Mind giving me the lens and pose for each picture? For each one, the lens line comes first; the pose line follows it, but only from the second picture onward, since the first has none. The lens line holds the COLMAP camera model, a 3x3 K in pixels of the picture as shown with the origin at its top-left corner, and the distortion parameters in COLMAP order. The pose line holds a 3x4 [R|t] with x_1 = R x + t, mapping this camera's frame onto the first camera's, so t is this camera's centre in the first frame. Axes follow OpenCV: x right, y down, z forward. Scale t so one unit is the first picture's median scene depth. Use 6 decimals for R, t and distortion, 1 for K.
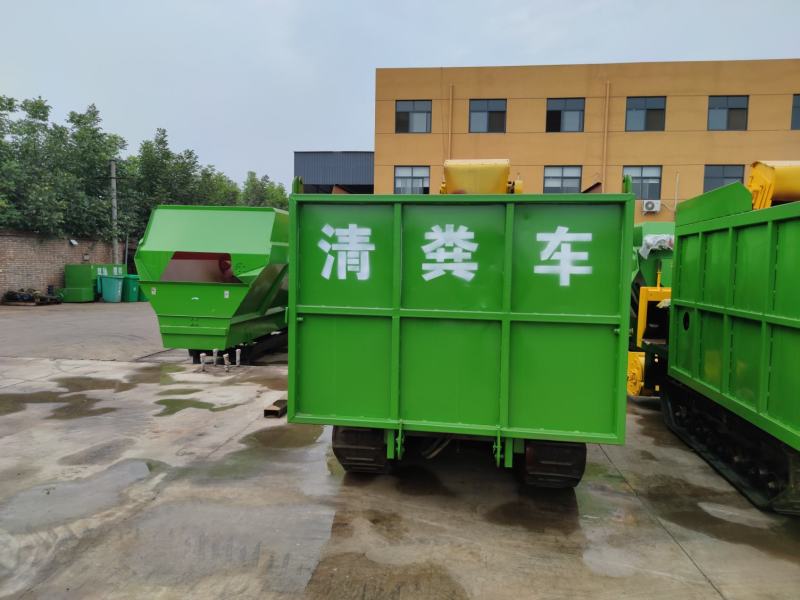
lens RADIAL K [[568.9, 0, 400.0], [0, 568.9, 300.0], [0, 0, 1]] dist [0.066134, -0.062721]
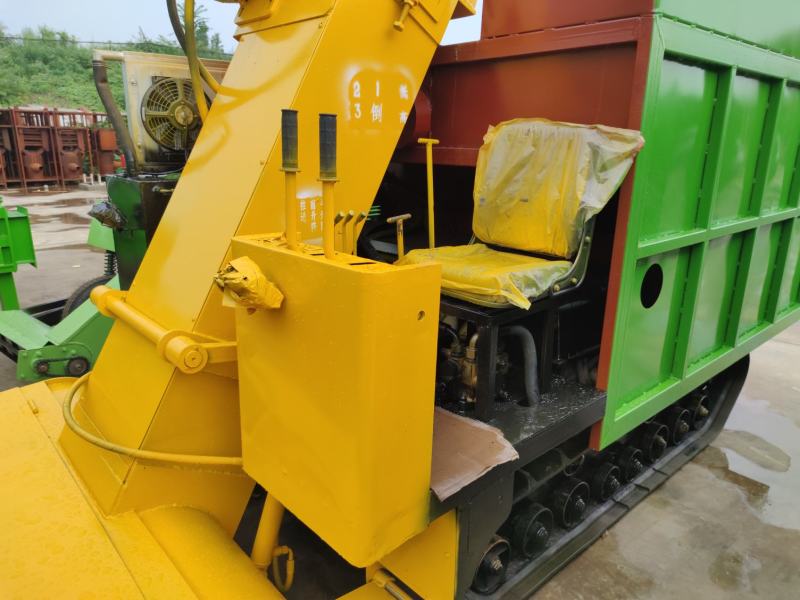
lens RADIAL K [[573.1, 0, 415.3], [0, 573.1, 303.7], [0, 0, 1]] dist [-0.004458, 0.005434]
pose [[-0.778453, -0.212538, 0.590625, 0.081564], [-0.000540, 0.941158, 0.337968, -0.019144], [-0.627702, 0.262773, -0.732762, 0.297859]]
